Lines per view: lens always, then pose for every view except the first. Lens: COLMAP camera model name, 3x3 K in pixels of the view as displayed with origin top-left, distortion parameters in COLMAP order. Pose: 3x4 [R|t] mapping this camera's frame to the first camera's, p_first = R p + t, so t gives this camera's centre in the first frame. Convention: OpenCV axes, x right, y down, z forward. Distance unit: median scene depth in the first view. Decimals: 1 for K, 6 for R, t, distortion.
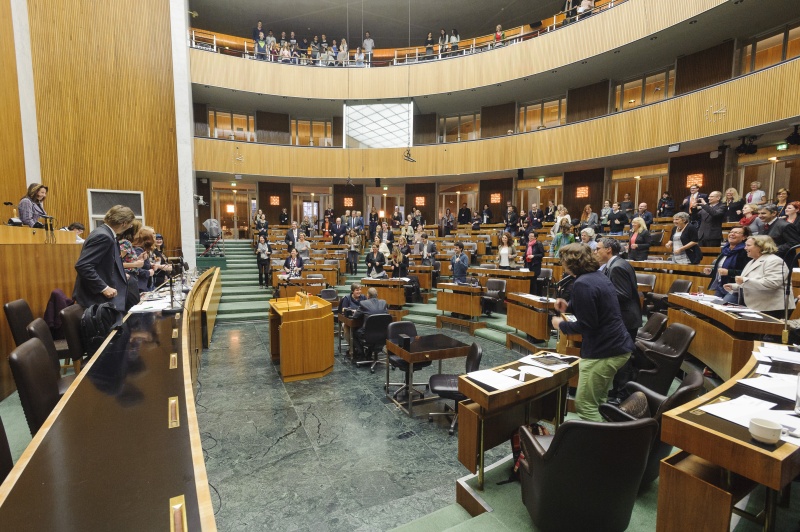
lens RADIAL K [[379.4, 0, 397.3], [0, 379.4, 274.9], [0, 0, 1]] dist [0.025827, -0.008511]
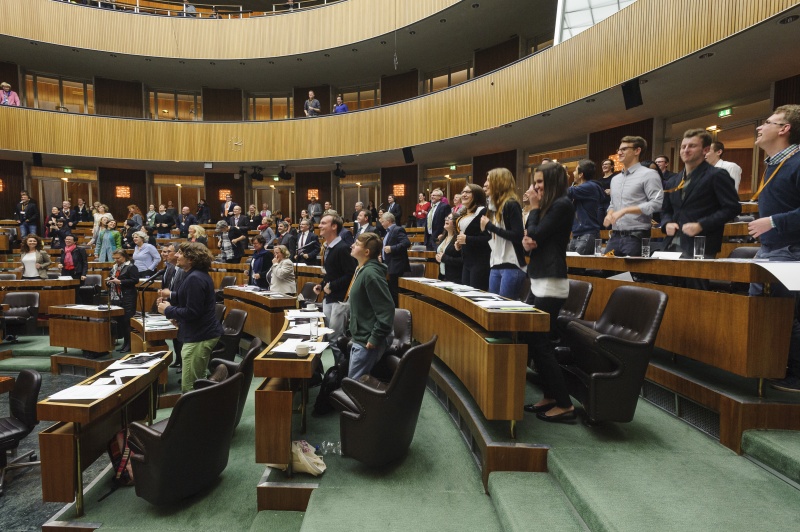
lens RADIAL K [[379.4, 0, 397.3], [0, 379.4, 274.9], [0, 0, 1]] dist [0.025827, -0.008511]
pose [[0.467276, -0.066400, 0.881614, -0.092064], [0.072516, 0.996694, 0.036632, 0.003194], [-0.881132, 0.046814, 0.470546, -0.059529]]
